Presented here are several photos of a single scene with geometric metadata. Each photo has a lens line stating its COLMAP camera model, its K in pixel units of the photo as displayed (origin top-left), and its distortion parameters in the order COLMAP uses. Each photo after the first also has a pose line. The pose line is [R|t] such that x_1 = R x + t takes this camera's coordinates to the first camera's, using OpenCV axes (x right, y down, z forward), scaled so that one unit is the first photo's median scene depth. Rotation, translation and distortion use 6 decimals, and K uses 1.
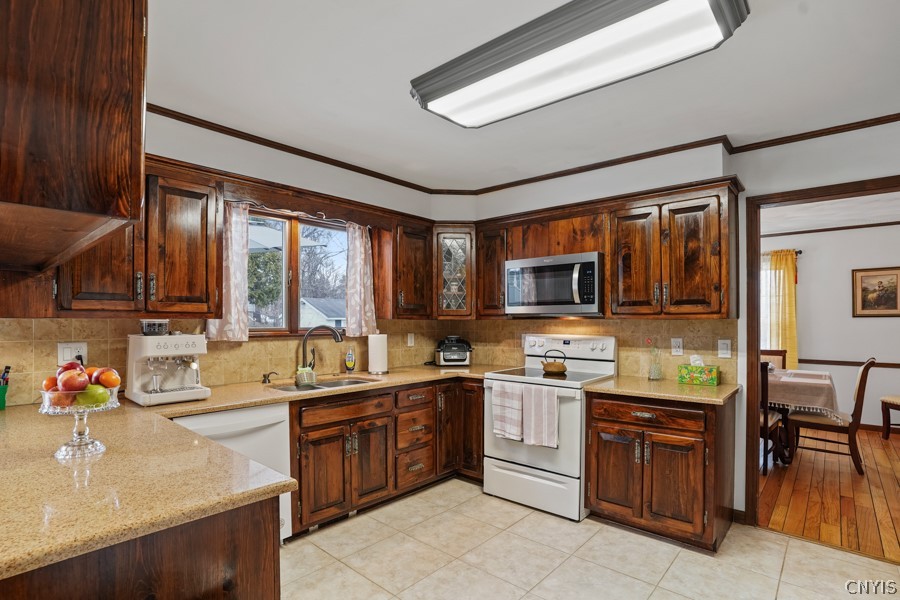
lens RADIAL K [[456.1, 0, 452.5], [0, 456.1, 292.0], [0, 0, 1]] dist [-0.067654, 0.027039]
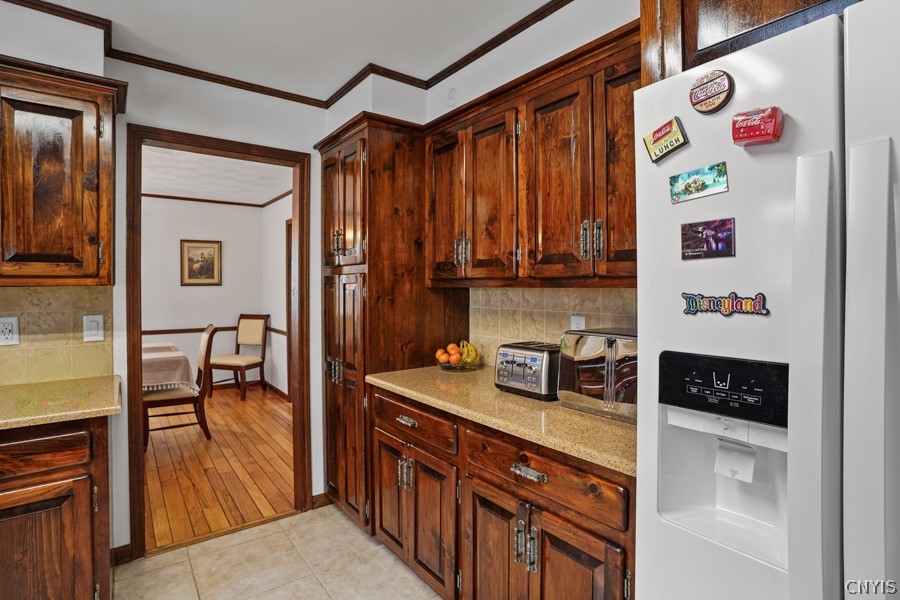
lens RADIAL K [[456.1, 0, 452.5], [0, 456.1, 292.0], [0, 0, 1]] dist [-0.067654, 0.027039]
pose [[0.212854, -0.012577, 0.977003, 0.054694], [-0.053831, 0.998248, 0.024579, 0.023048], [-0.975600, -0.057825, 0.211804, 0.308474]]
